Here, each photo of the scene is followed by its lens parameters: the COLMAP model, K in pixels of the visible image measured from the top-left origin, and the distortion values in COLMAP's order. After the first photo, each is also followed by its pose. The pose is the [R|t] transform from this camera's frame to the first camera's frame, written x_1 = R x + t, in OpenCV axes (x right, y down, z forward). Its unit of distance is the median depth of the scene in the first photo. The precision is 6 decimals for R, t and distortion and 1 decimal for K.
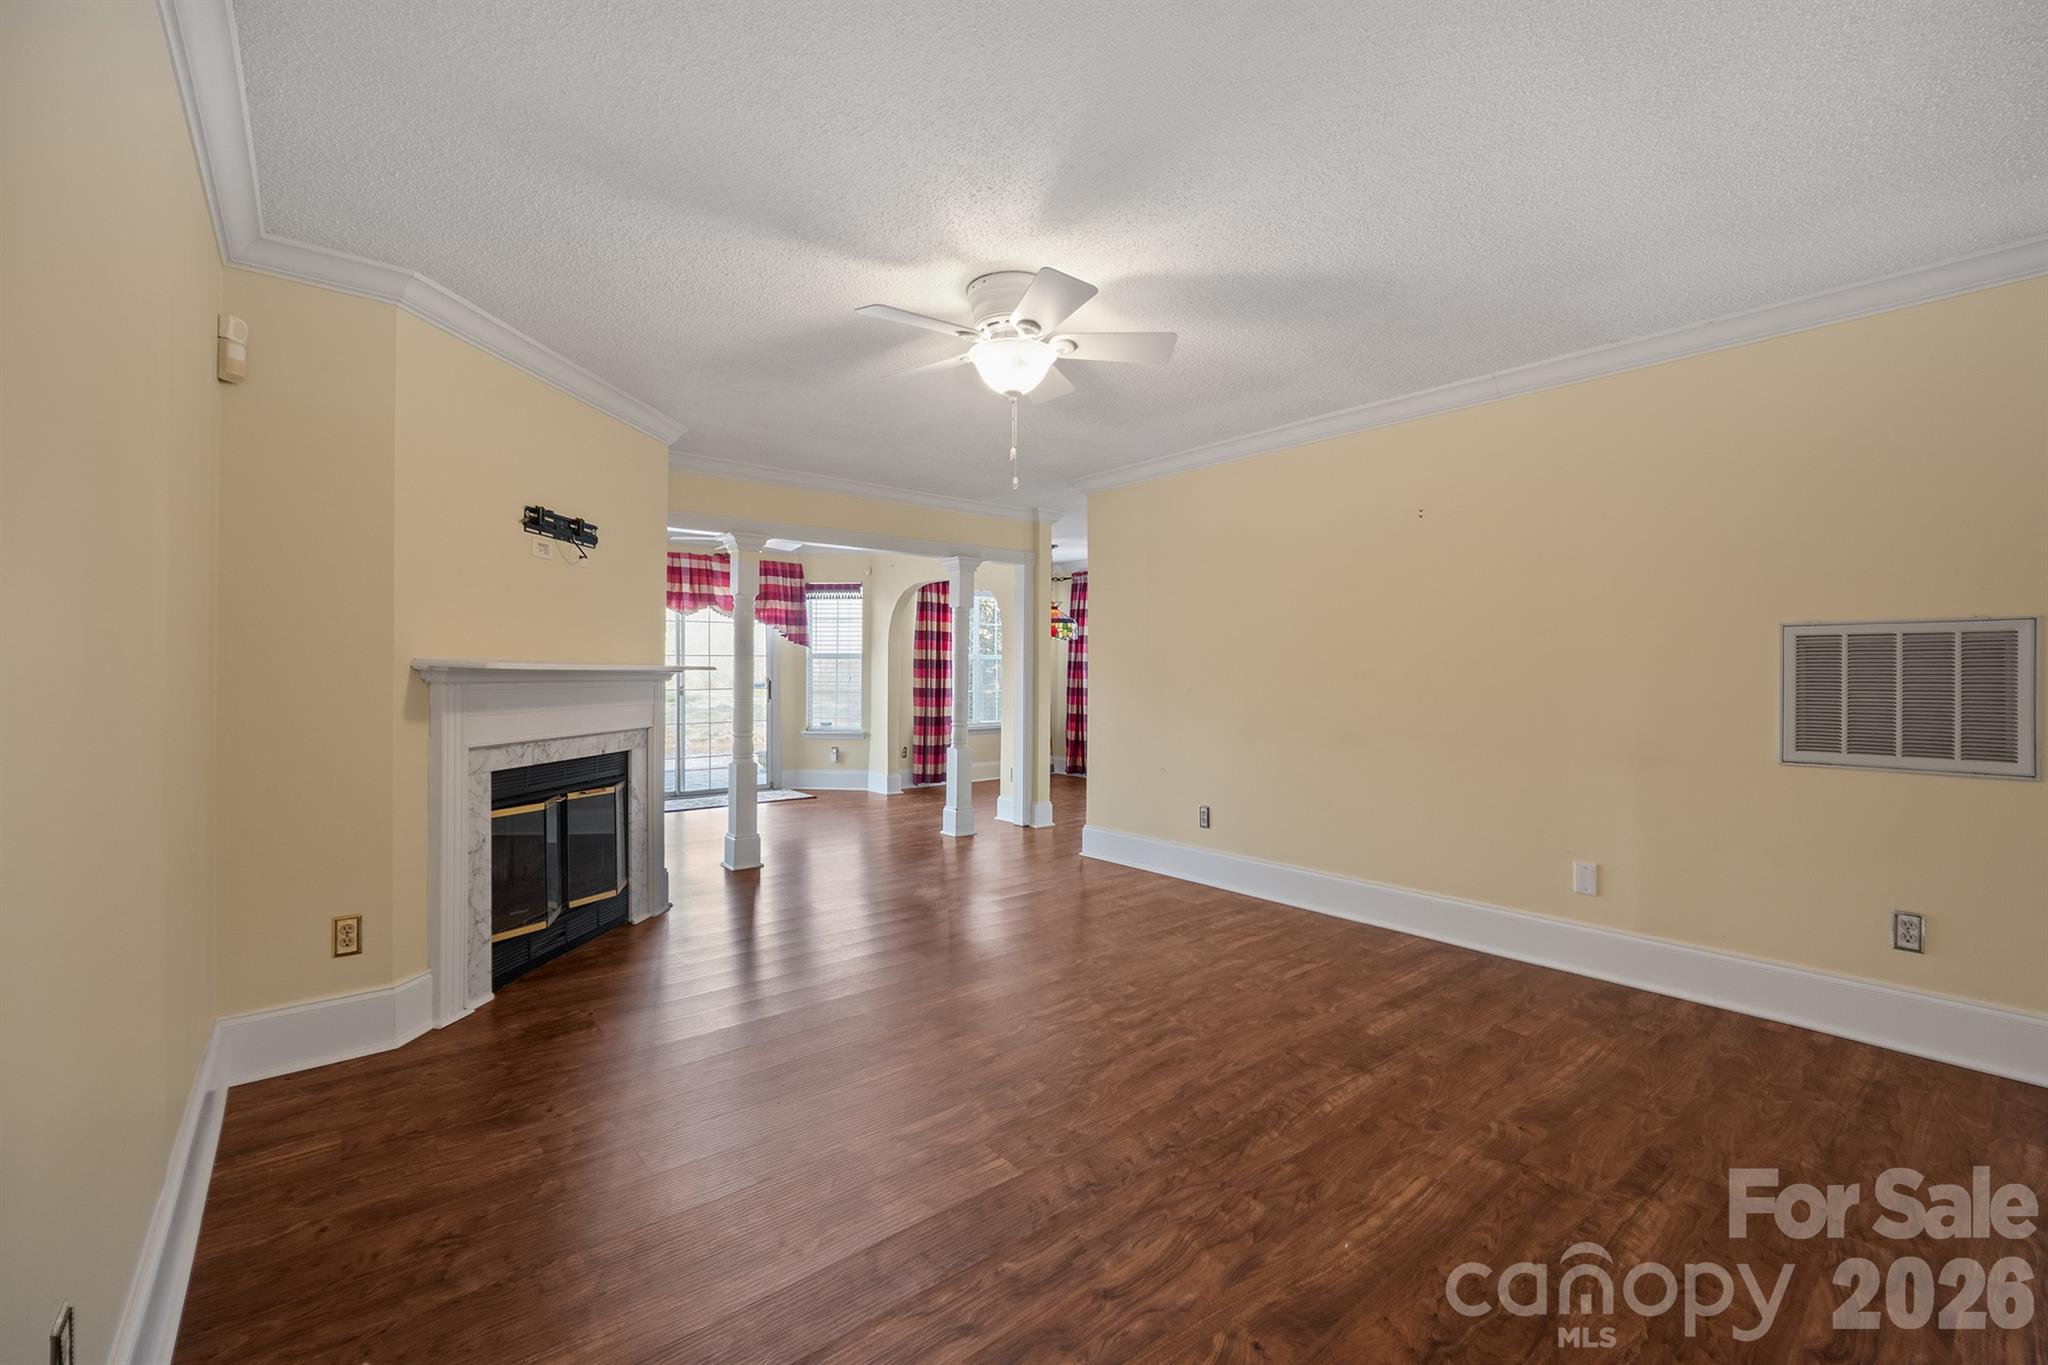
lens RADIAL K [[855.5, 0, 1027.5], [0, 855.5, 671.2], [0, 0, 1]] dist [-0.006261, 0.000356]
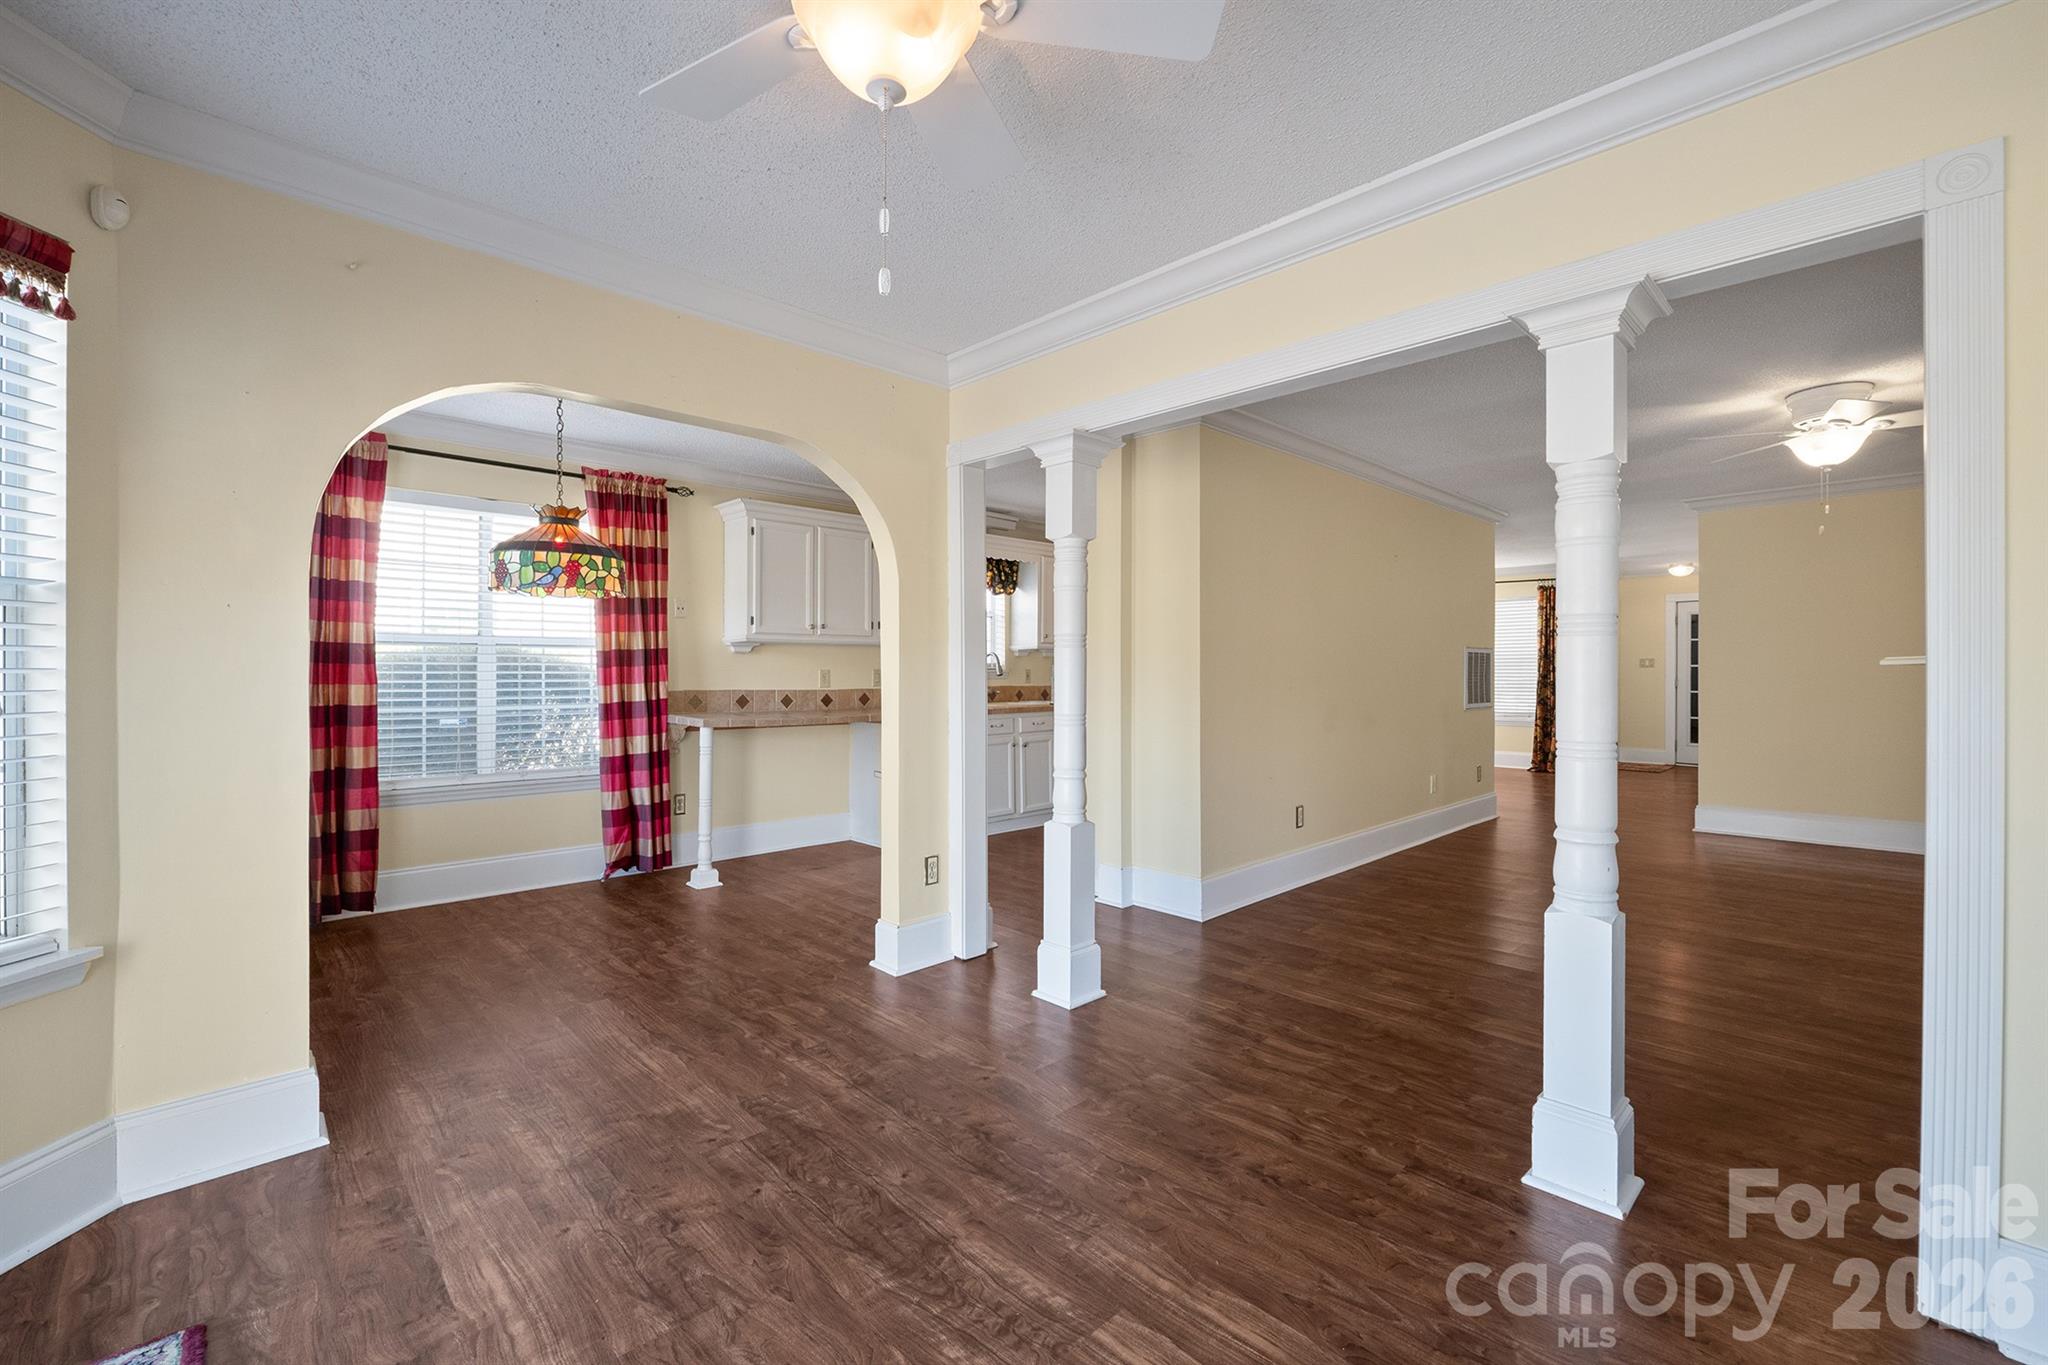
lens RADIAL K [[855.5, 0, 1027.5], [0, 855.5, 671.2], [0, 0, 1]] dist [-0.006261, 0.000356]
pose [[-0.083013, -0.007571, 0.996520, -0.961025], [-0.001821, 0.999971, 0.007445, -0.002557], [-0.996547, -0.001197, -0.083025, 1.791365]]
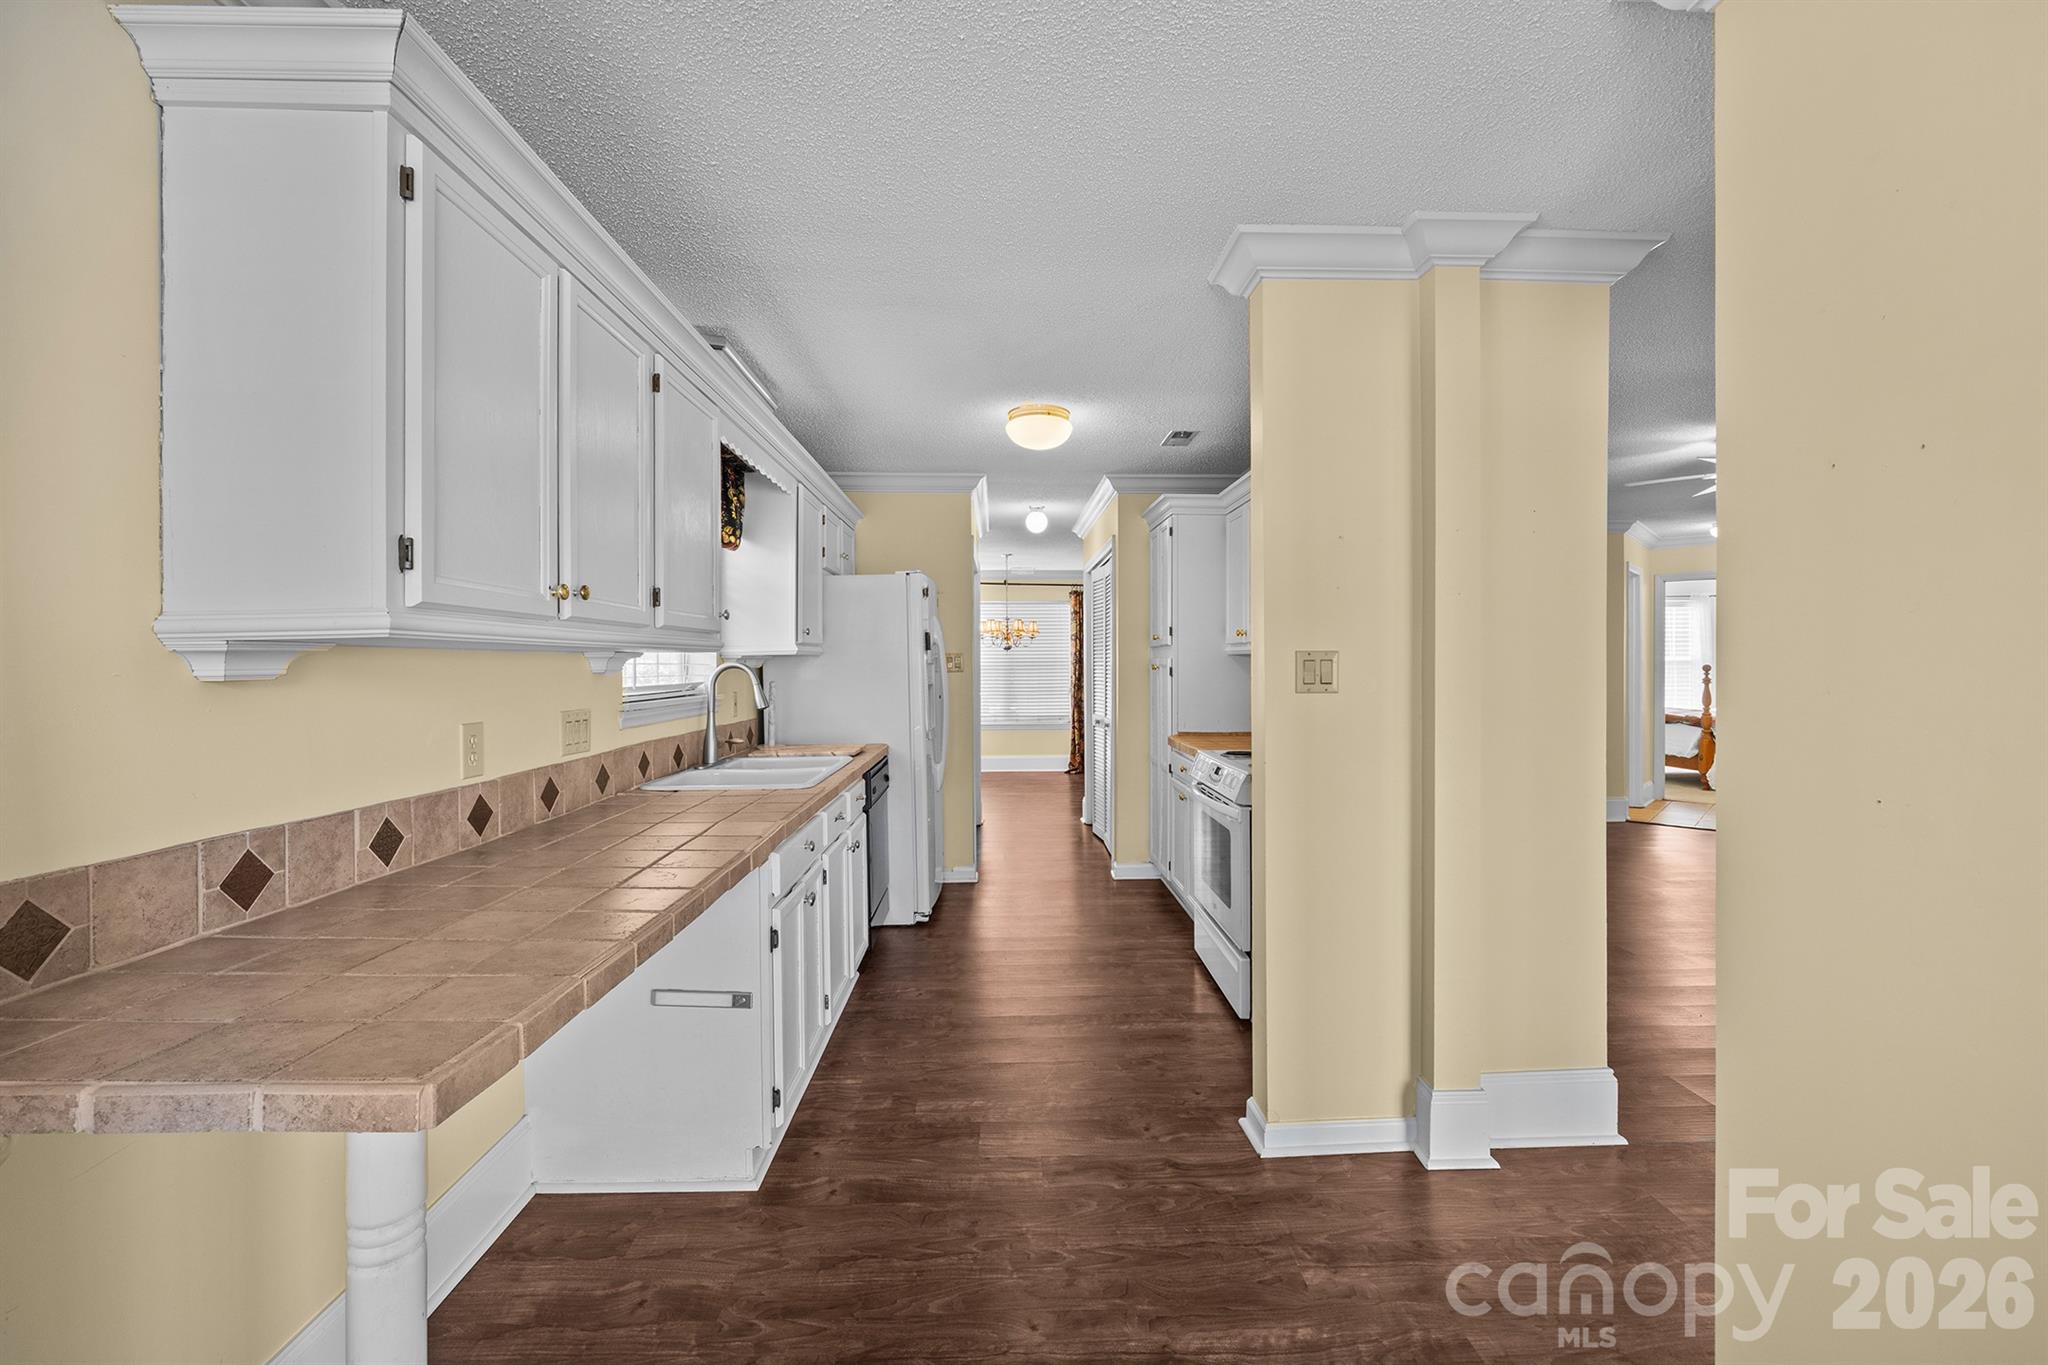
lens RADIAL K [[855.5, 0, 1027.5], [0, 855.5, 671.2], [0, 0, 1]] dist [-0.006261, 0.000356]
pose [[-0.791717, -0.009886, 0.610808, 0.060457], [-0.002388, 0.999911, 0.013089, -0.032294], [-0.610883, 0.008904, -0.791671, 2.239156]]
